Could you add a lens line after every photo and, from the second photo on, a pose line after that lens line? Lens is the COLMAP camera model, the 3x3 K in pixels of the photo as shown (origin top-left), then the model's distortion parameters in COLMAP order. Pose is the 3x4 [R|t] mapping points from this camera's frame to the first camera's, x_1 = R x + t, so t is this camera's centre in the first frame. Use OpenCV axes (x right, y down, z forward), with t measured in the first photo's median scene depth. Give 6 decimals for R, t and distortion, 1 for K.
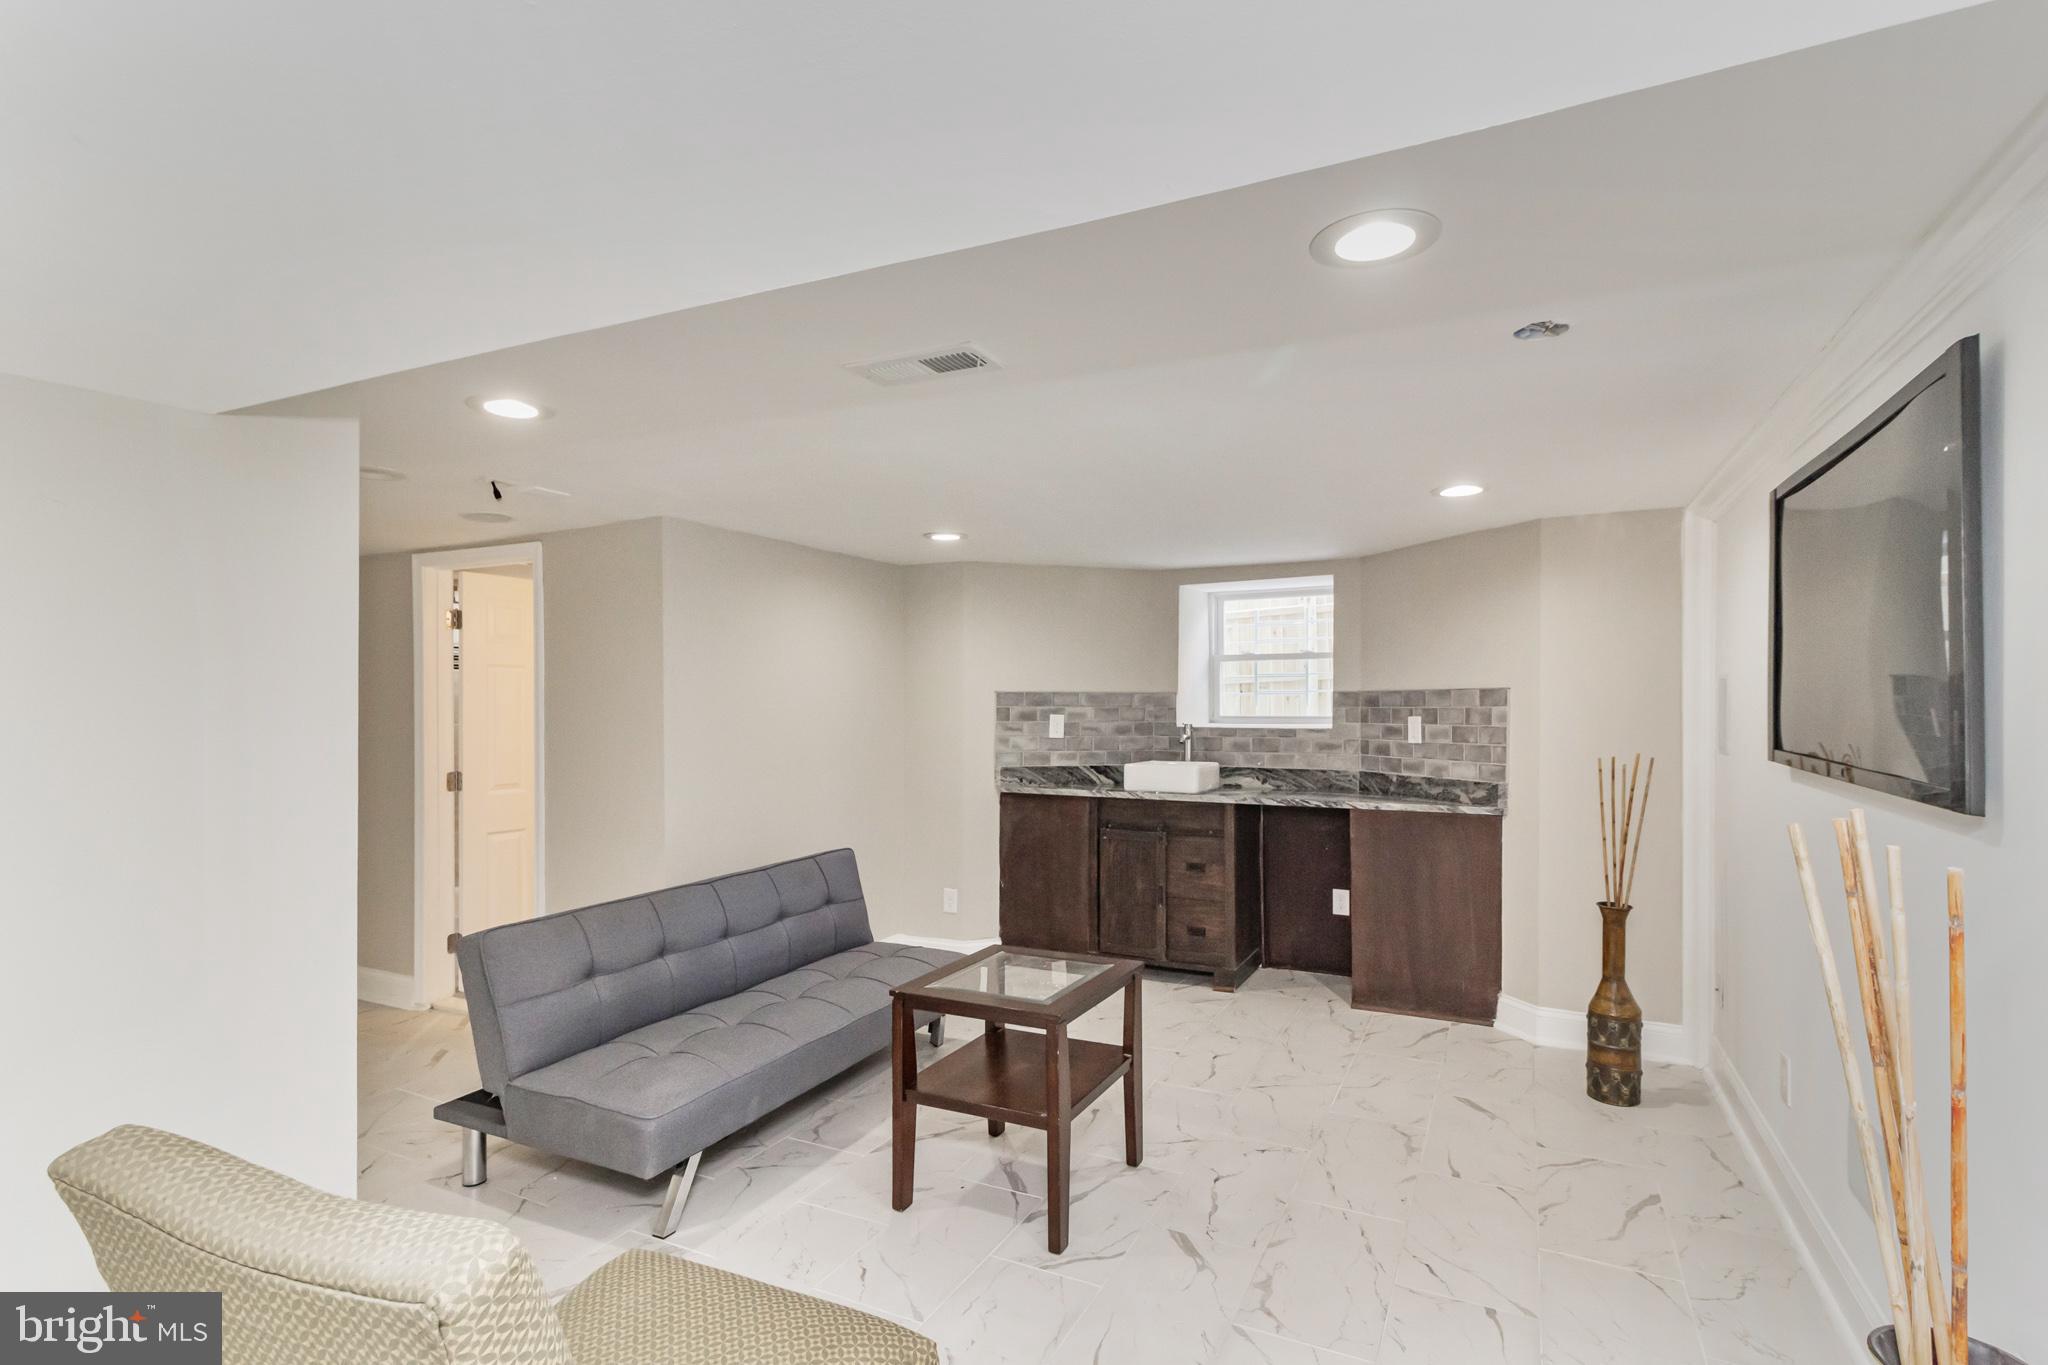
lens RADIAL K [[953.5, 0, 1031.5], [0, 953.5, 692.9], [0, 0, 1]] dist [0.003945, 0.000495]
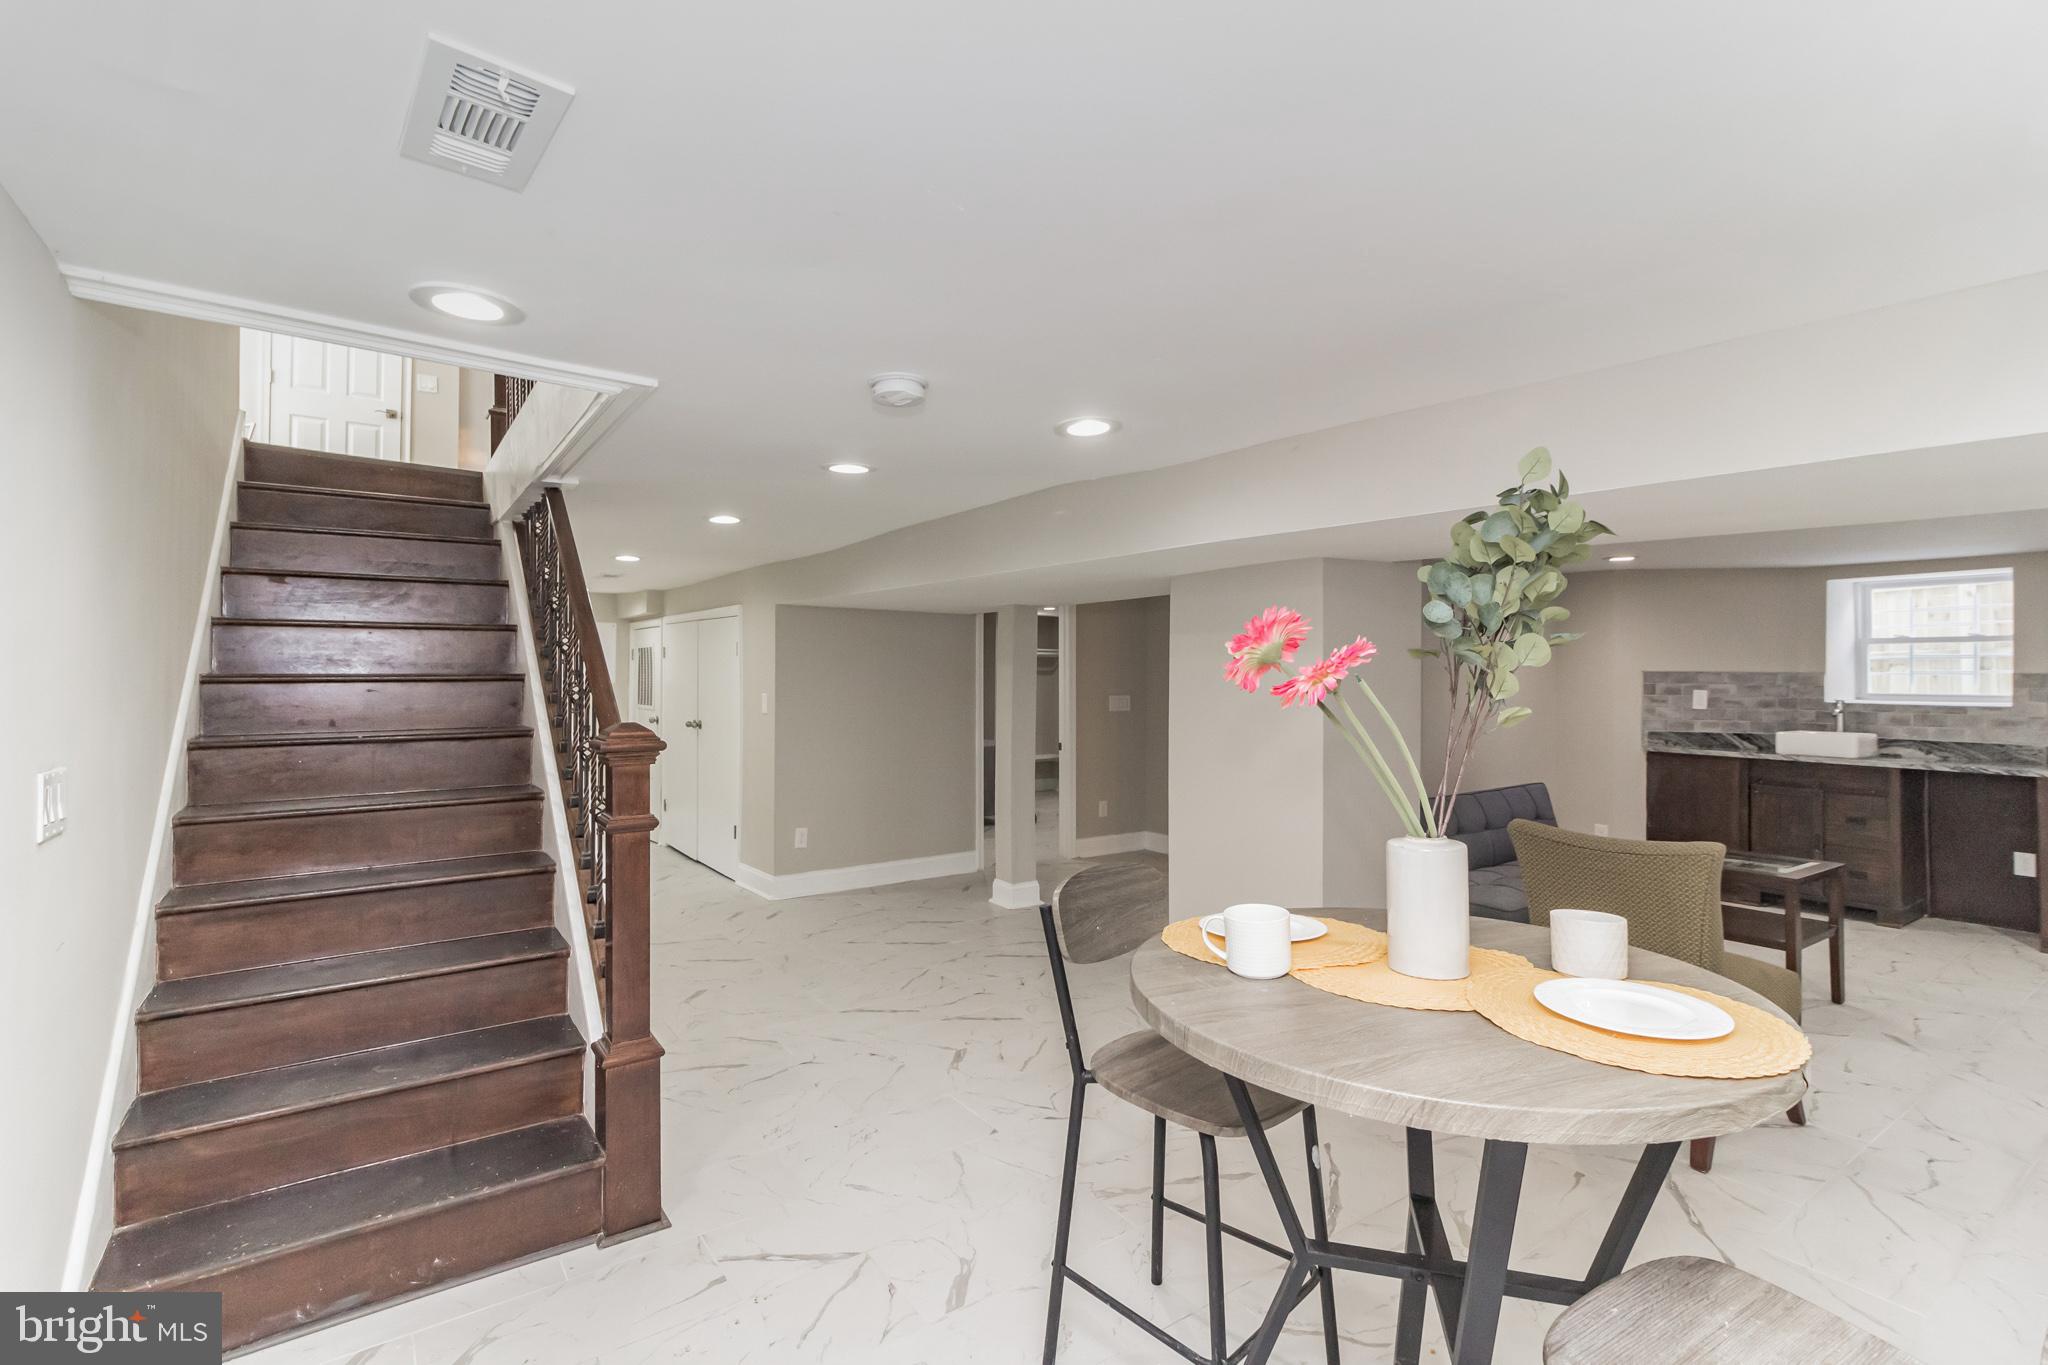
lens RADIAL K [[953.5, 0, 1013.0], [0, 953.5, 652.7], [0, 0, 1]] dist [0.003945, 0.000495]
pose [[0.885510, -0.002317, -0.464615, -0.187927], [-0.001950, 0.999960, -0.008703, -0.013011], [0.464617, 0.008613, 0.885470, -0.505102]]
